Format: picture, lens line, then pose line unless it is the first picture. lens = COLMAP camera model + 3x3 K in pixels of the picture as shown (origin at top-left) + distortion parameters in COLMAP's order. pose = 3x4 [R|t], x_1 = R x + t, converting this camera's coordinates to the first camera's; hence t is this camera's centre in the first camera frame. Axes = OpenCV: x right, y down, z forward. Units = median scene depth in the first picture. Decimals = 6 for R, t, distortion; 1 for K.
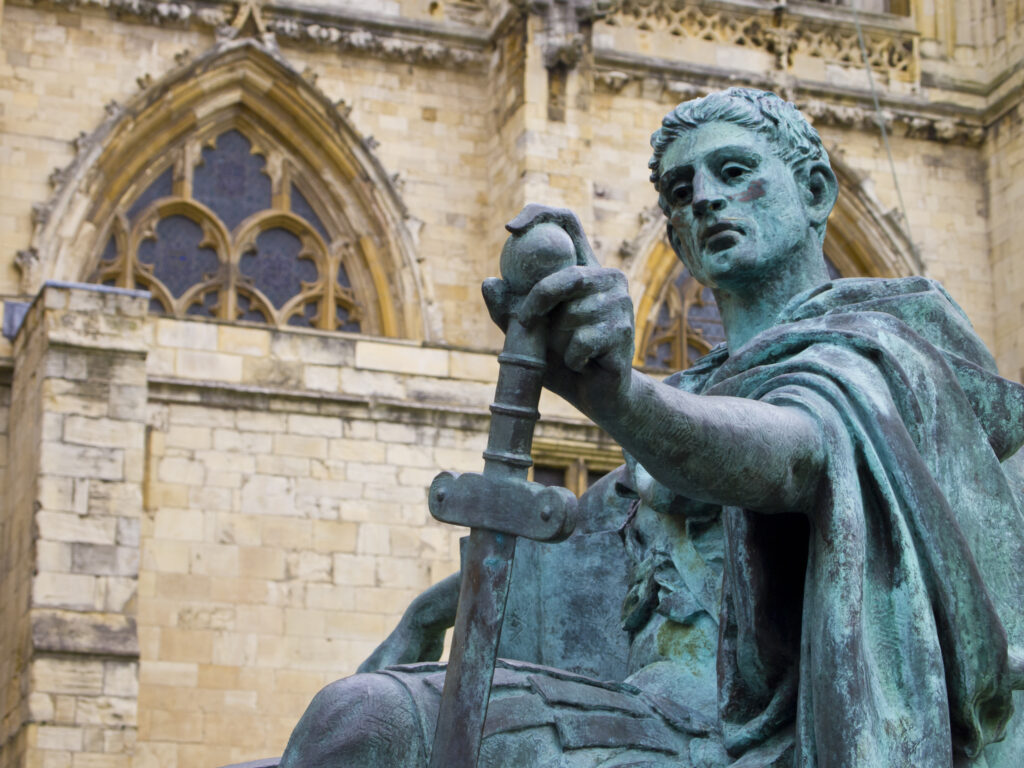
lens RADIAL K [[2495.0, 0, 514.7], [0, 2495.0, 380.3], [0, 0, 1]] dist [0.056602, 0.000000]
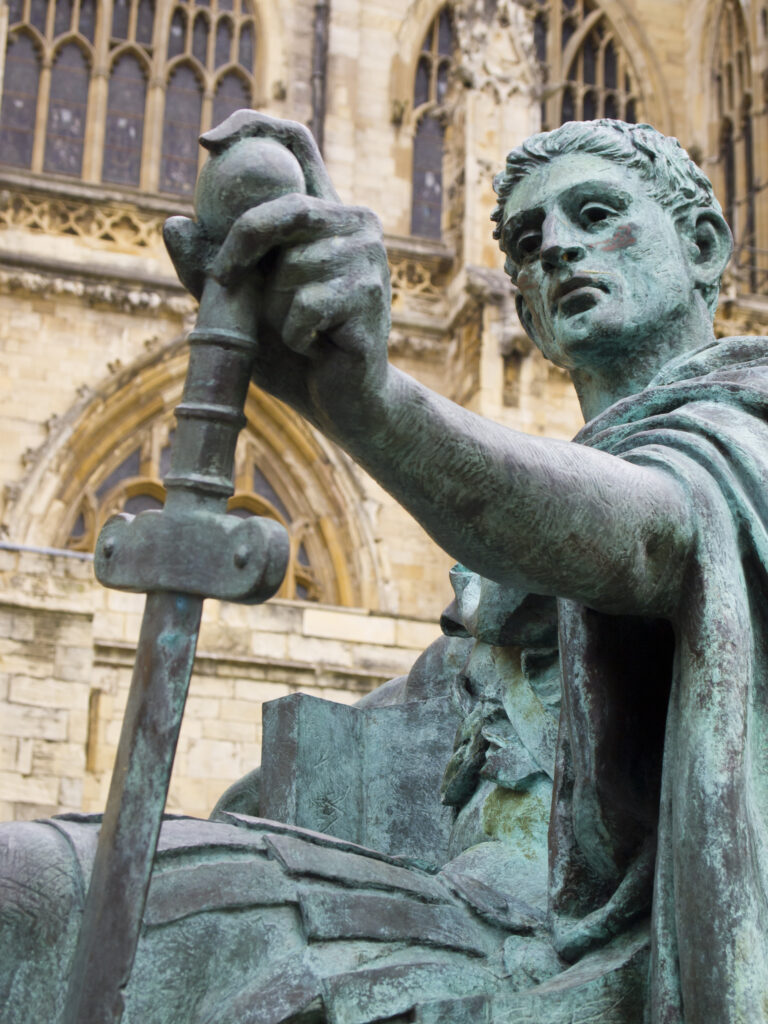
lens RADIAL K [[2363.3, 0, 380.8], [0, 2363.3, 516.7], [0, 0, 1]] dist [0.049377, 0.000000]
pose [[0.999045, 0.008614, -0.042840, 0.055006], [-0.011393, 0.997815, -0.065076, 0.060293], [0.042186, 0.065502, 0.996960, 0.279647]]
